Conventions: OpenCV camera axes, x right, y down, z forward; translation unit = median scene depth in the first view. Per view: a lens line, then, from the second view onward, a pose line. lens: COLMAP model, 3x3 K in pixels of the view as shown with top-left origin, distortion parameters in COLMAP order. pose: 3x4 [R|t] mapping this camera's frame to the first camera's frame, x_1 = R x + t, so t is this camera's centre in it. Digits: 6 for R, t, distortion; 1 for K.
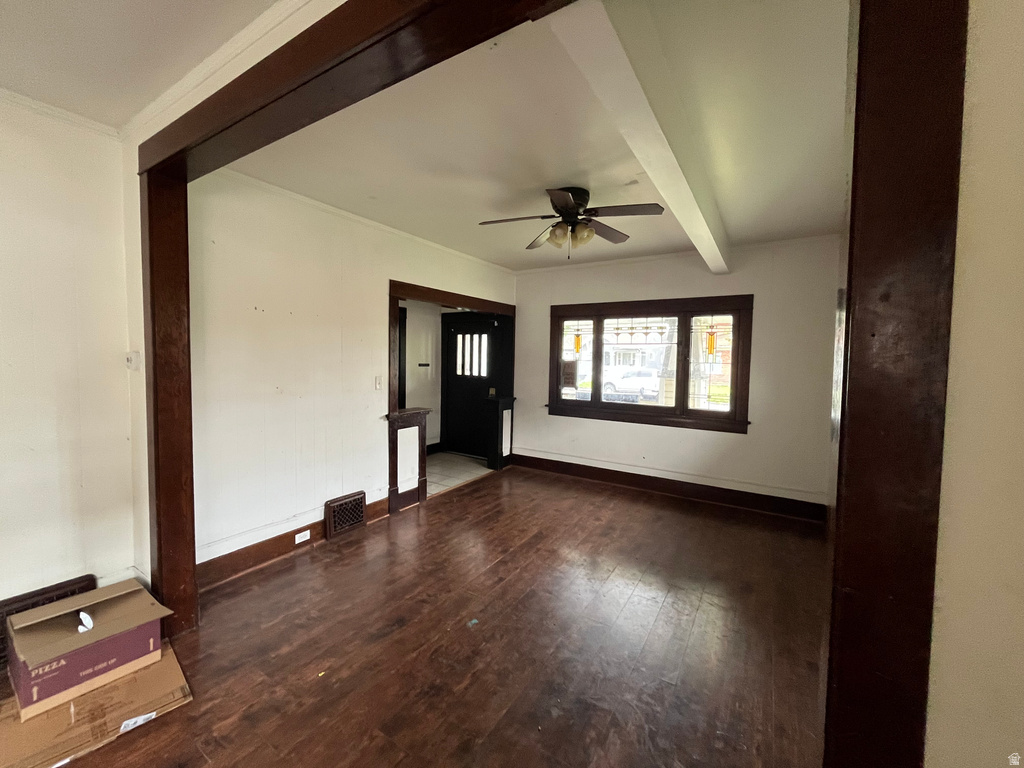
lens RADIAL K [[414.5, 0, 513.7], [0, 414.5, 380.4], [0, 0, 1]] dist [0.004842, -0.002118]
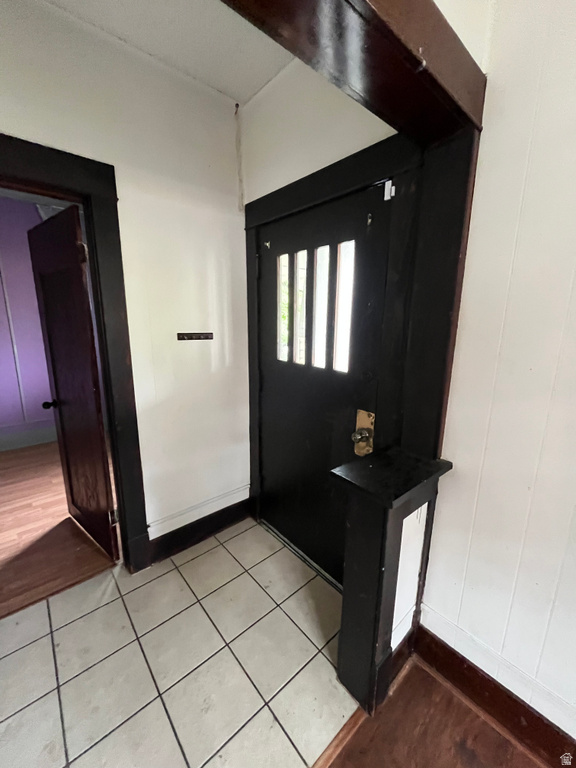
lens RADIAL K [[310.9, 0, 289.5], [0, 310.9, 383.3], [0, 0, 1]] dist [0.004842, -0.002118]
pose [[0.954153, 0.053278, -0.294538, -0.036255], [-0.006487, 0.987480, 0.157608, -0.040606], [0.299248, -0.148472, 0.942553, 0.737303]]
